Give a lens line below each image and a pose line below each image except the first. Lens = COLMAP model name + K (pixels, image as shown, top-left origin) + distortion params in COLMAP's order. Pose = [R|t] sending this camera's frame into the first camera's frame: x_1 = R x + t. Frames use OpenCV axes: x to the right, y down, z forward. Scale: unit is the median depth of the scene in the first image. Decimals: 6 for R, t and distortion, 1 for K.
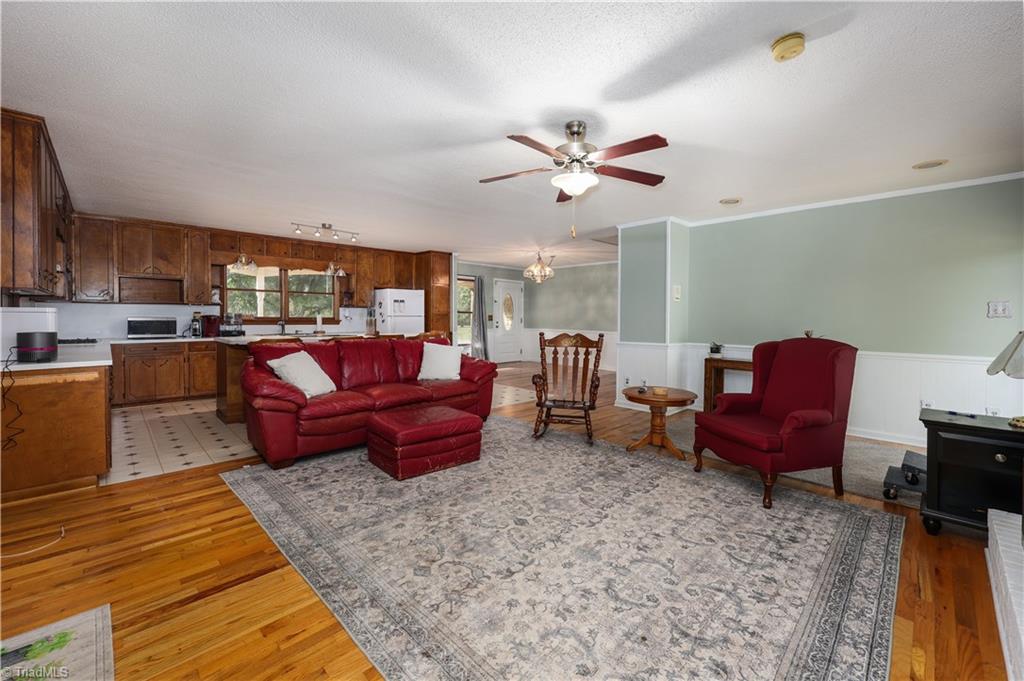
lens RADIAL K [[420.4, 0, 515.5], [0, 420.4, 327.4], [0, 0, 1]] dist [0.002364, -0.001417]
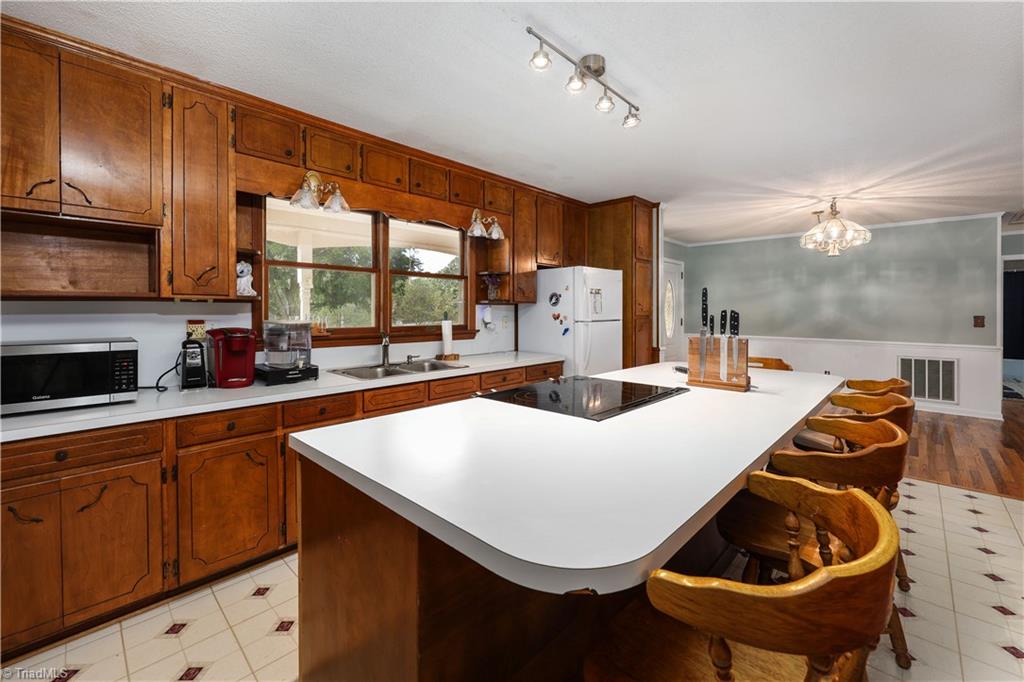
lens RADIAL K [[420.4, 0, 506.6], [0, 420.4, 319.1], [0, 0, 1]] dist [0.002364, -0.001417]
pose [[0.999830, -0.006571, 0.017241, -0.392618], [0.006632, 0.999972, -0.003526, -0.028157], [-0.017217, 0.003640, 0.999845, 0.499881]]
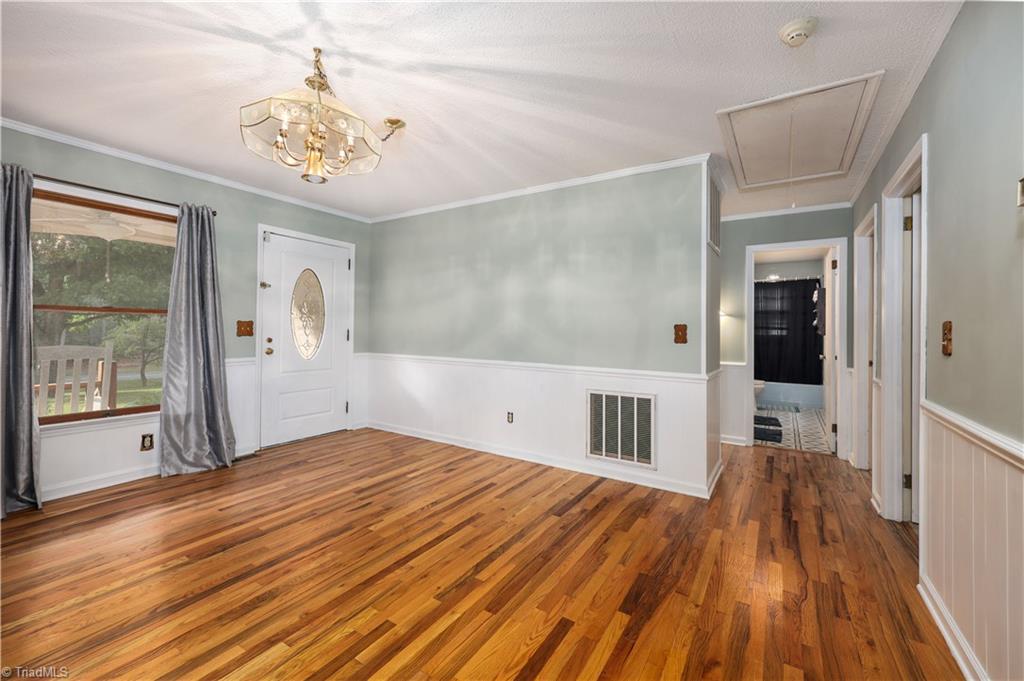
lens RADIAL K [[420.4, 0, 502.5], [0, 420.4, 333.2], [0, 0, 1]] dist [0.002364, -0.001417]
pose [[0.978489, -0.000707, 0.206298, 0.115078], [0.003170, 0.999928, -0.011612, -0.018008], [-0.206275, 0.012016, 0.978420, 0.791058]]
